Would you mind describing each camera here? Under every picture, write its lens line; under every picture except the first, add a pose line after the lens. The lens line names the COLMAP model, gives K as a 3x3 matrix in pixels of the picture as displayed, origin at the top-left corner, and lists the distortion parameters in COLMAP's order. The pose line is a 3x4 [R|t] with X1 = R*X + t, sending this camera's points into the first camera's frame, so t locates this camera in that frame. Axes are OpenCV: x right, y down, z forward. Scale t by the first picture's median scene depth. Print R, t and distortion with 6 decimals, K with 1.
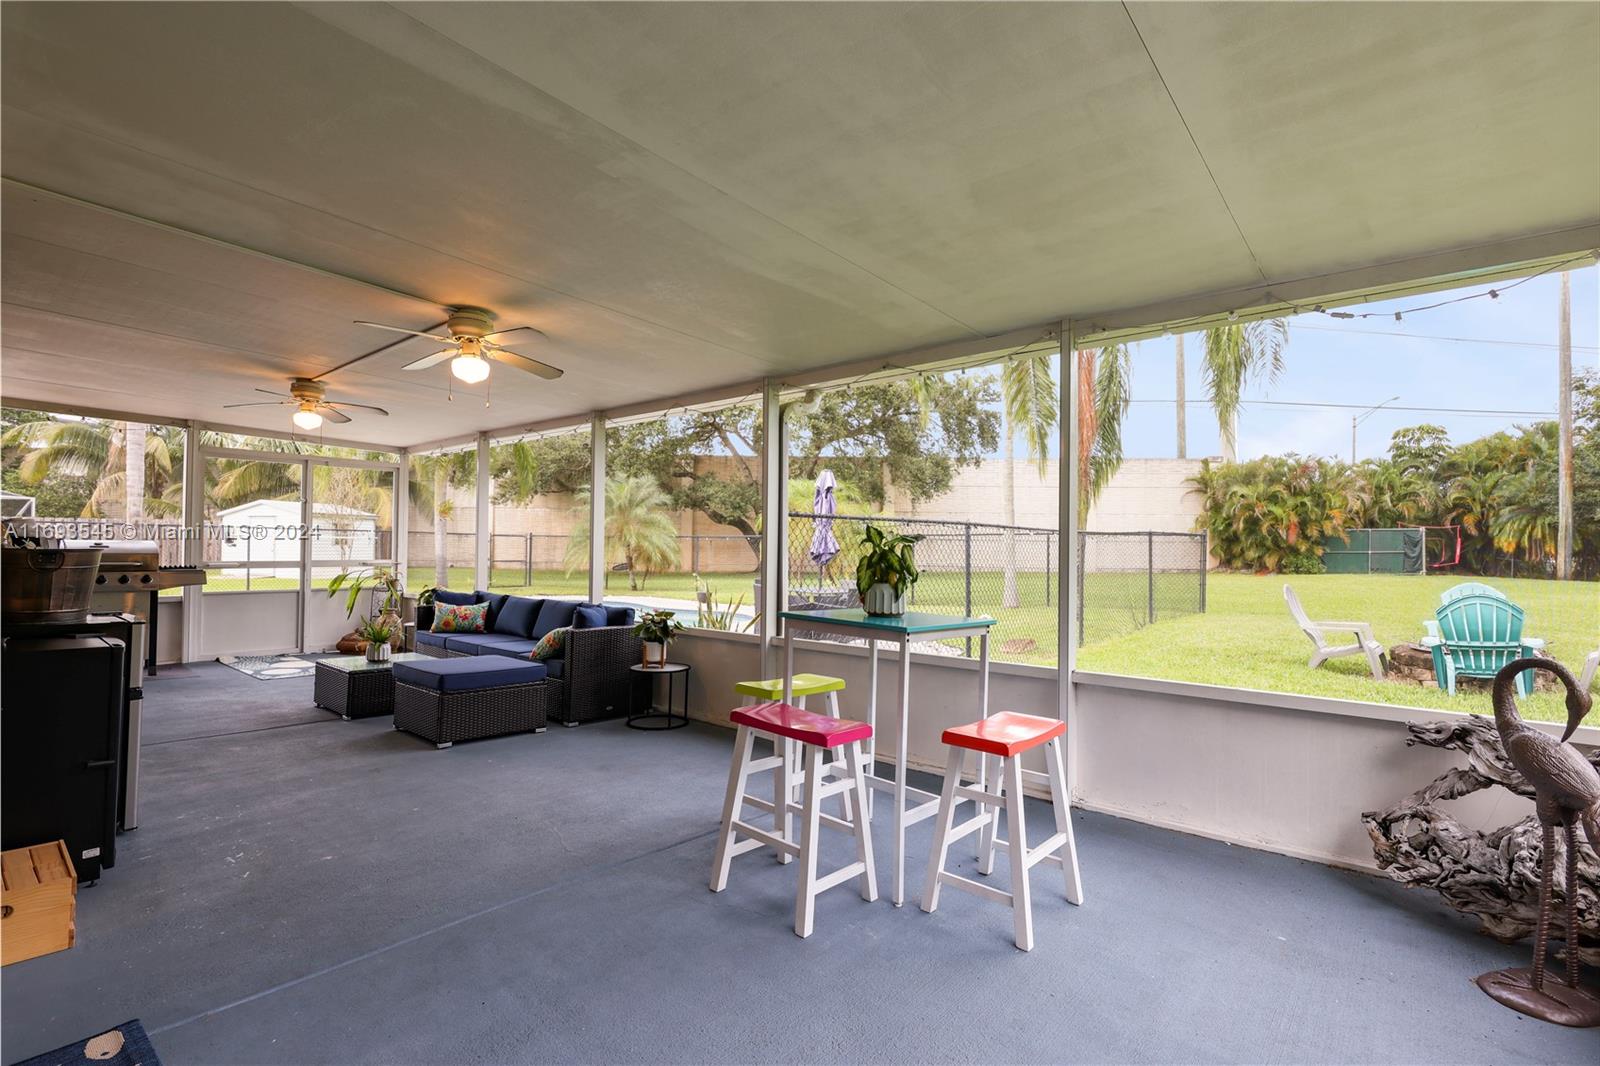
lens RADIAL K [[741.6, 0, 798.5], [0, 741.6, 536.4], [0, 0, 1]] dist [-0.001008, 0.001492]
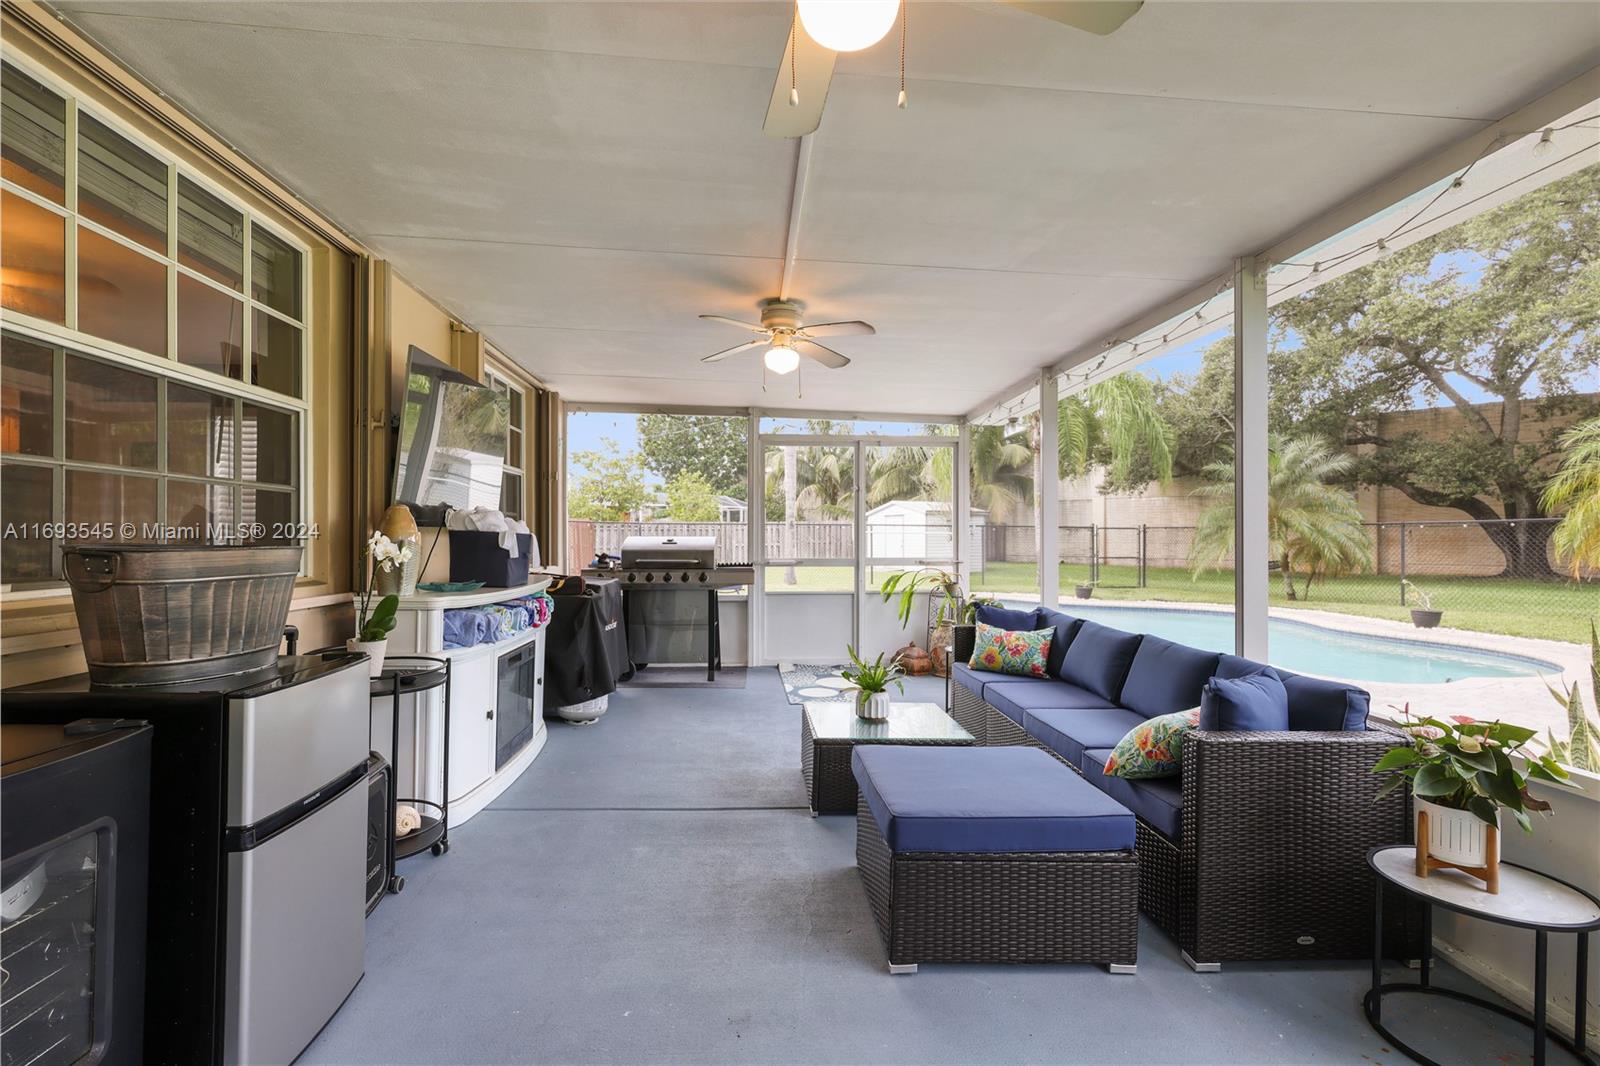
lens RADIAL K [[741.6, 0, 795.7], [0, 741.6, 533.8], [0, 0, 1]] dist [-0.001008, 0.001492]
pose [[0.701058, -0.015010, -0.712946, -0.045791], [0.017527, 0.999839, -0.003815, 0.002861], [0.712889, -0.009821, 0.701208, 0.151559]]
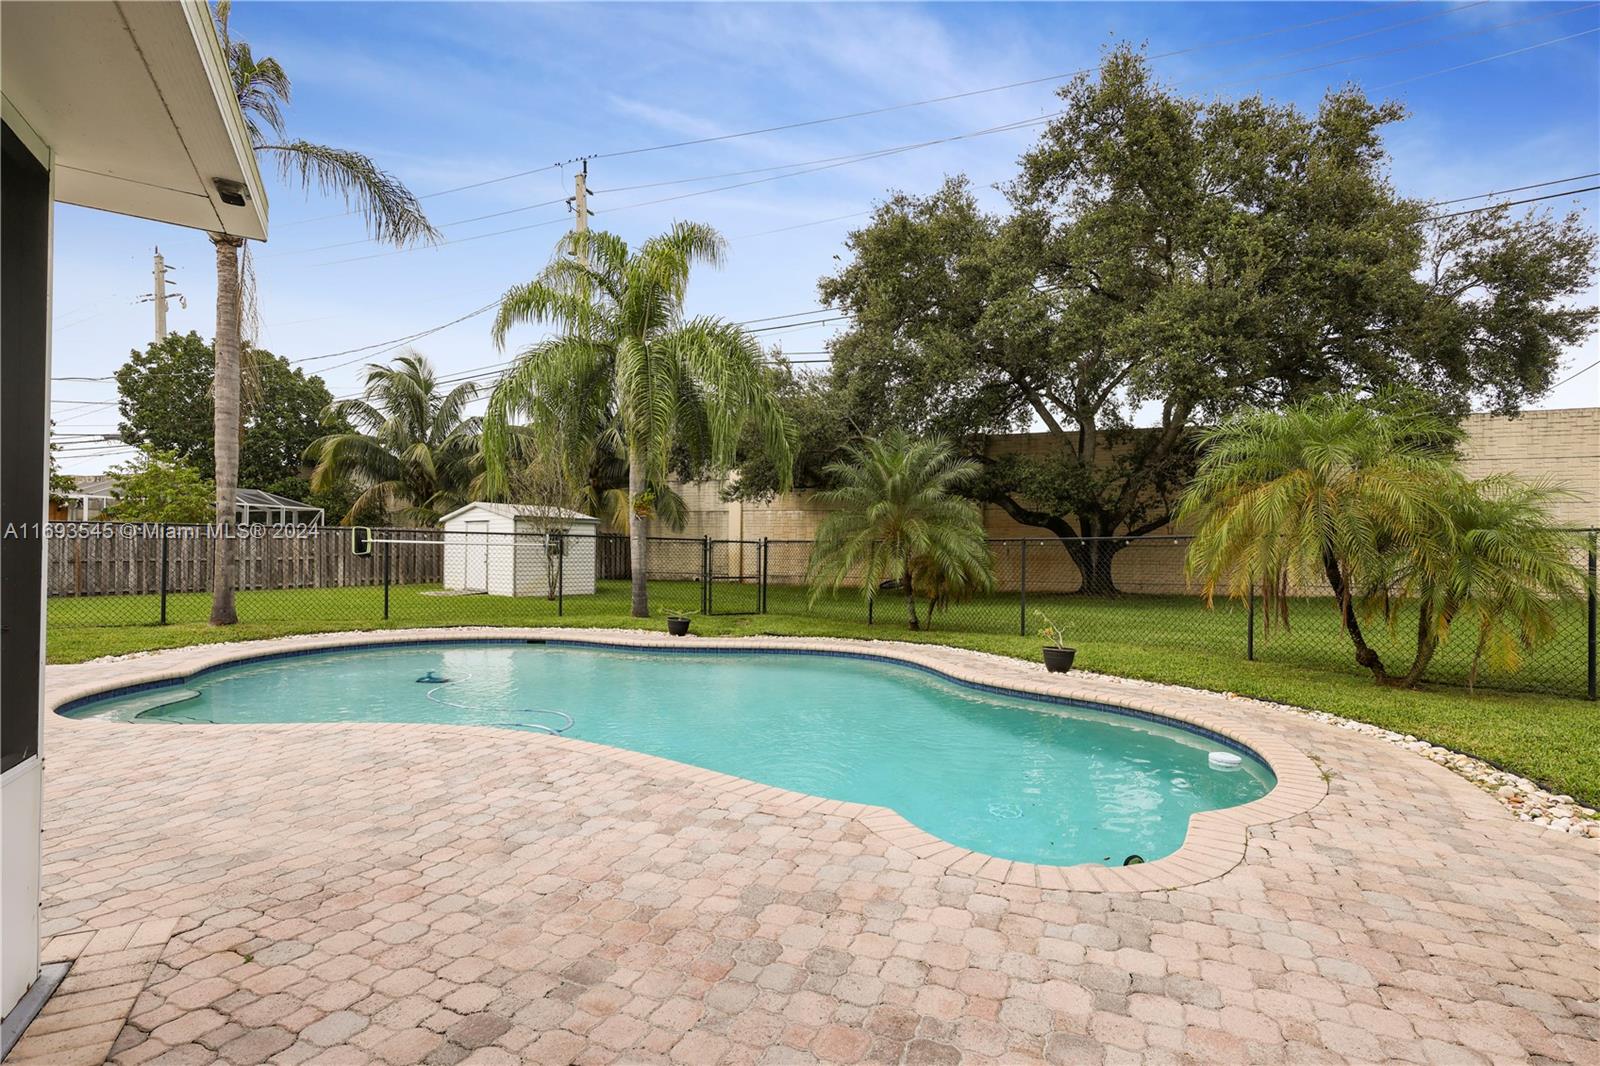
lens RADIAL K [[741.6, 0, 800.2], [0, 741.6, 545.5], [0, 0, 1]] dist [-0.001008, 0.001492]
pose [[0.938569, -0.004330, -0.345065, -0.106319], [0.004204, 0.999991, -0.001113, 0.004700], [0.345067, -0.000406, 0.938578, 0.424910]]
